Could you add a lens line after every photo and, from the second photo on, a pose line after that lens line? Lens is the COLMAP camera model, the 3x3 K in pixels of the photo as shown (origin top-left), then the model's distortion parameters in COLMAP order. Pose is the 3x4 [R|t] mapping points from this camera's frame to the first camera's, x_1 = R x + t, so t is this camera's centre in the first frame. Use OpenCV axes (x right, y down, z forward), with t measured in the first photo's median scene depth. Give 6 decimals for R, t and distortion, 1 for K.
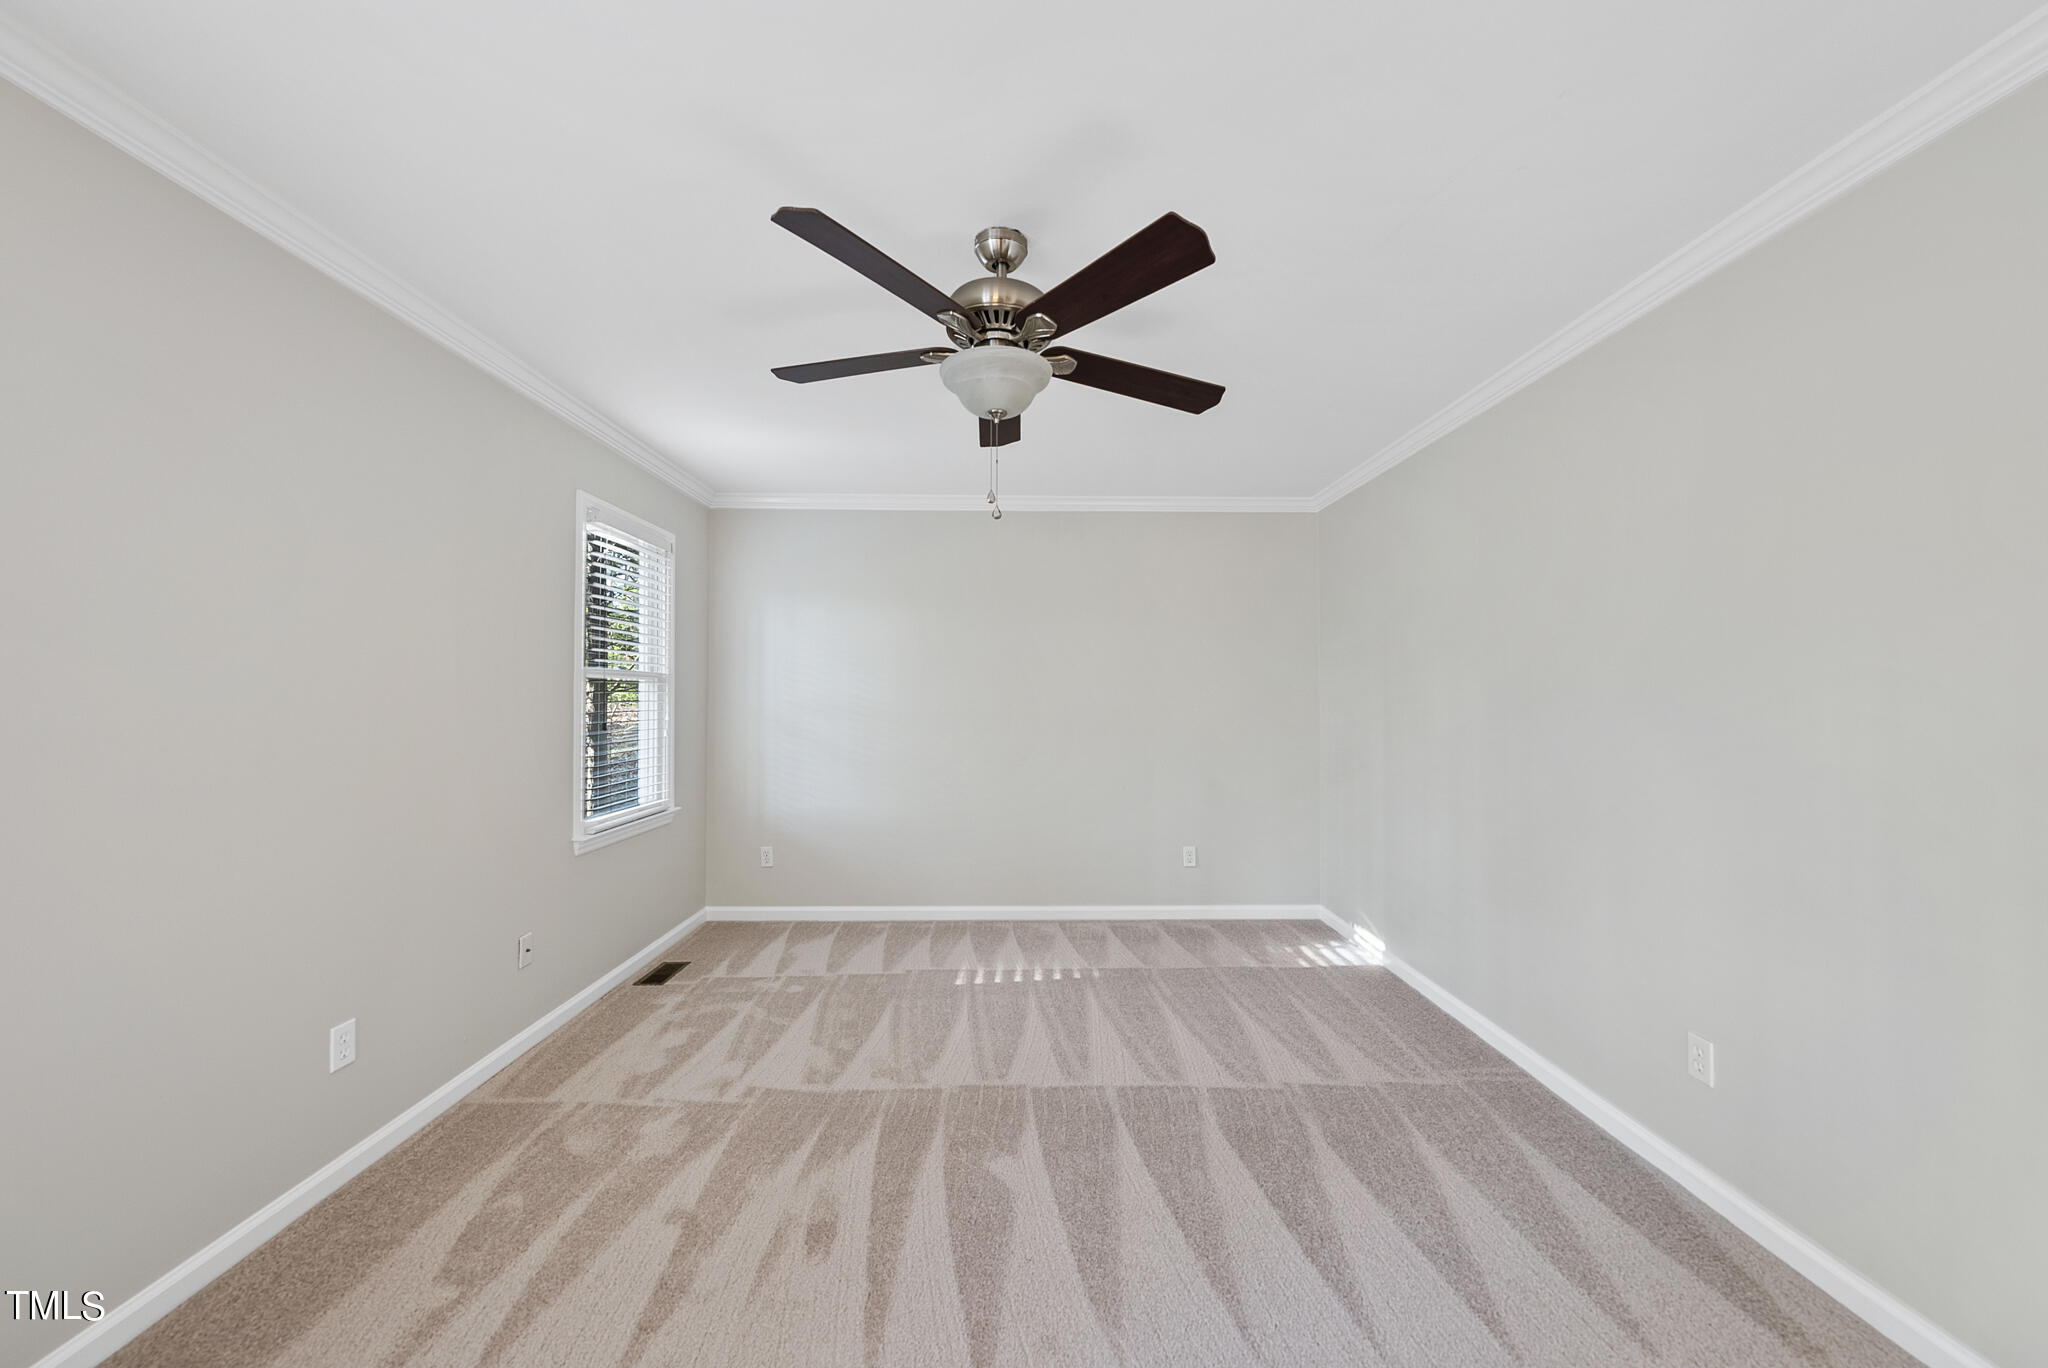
lens RADIAL K [[730.1, 0, 1030.0], [0, 730.1, 683.3], [0, 0, 1]] dist [-0.007422, 0.001664]
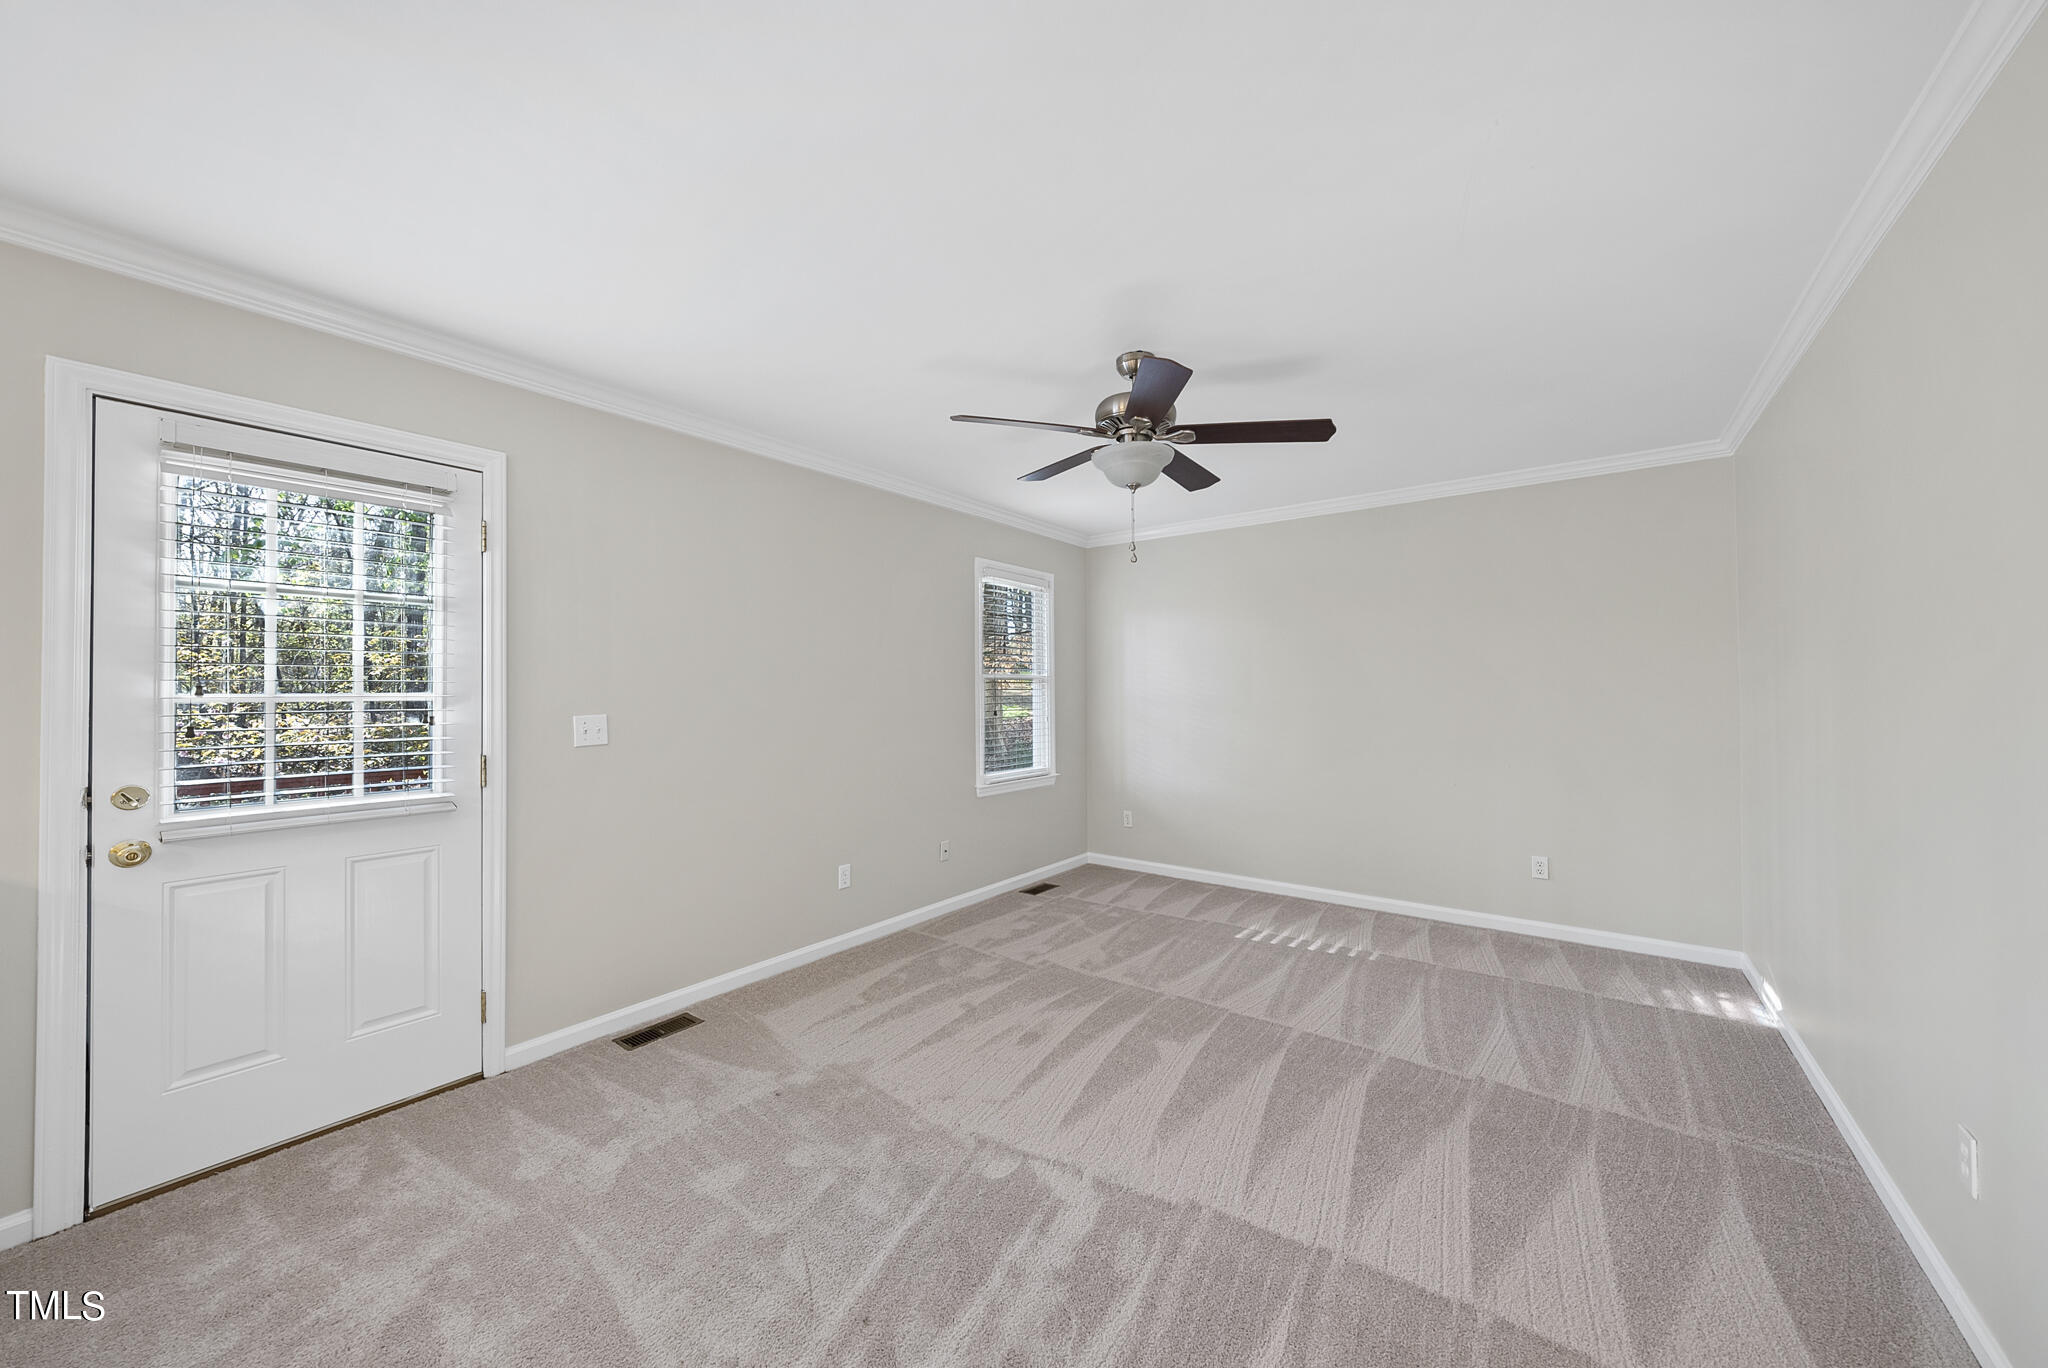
lens RADIAL K [[730.1, 0, 1039.9], [0, 730.1, 686.4], [0, 0, 1]] dist [-0.007422, 0.001664]
pose [[0.791359, -0.010411, -0.611263, 0.452393], [0.016996, 0.999843, 0.004975, -0.001522], [0.611116, -0.014326, 0.791412, -0.139494]]
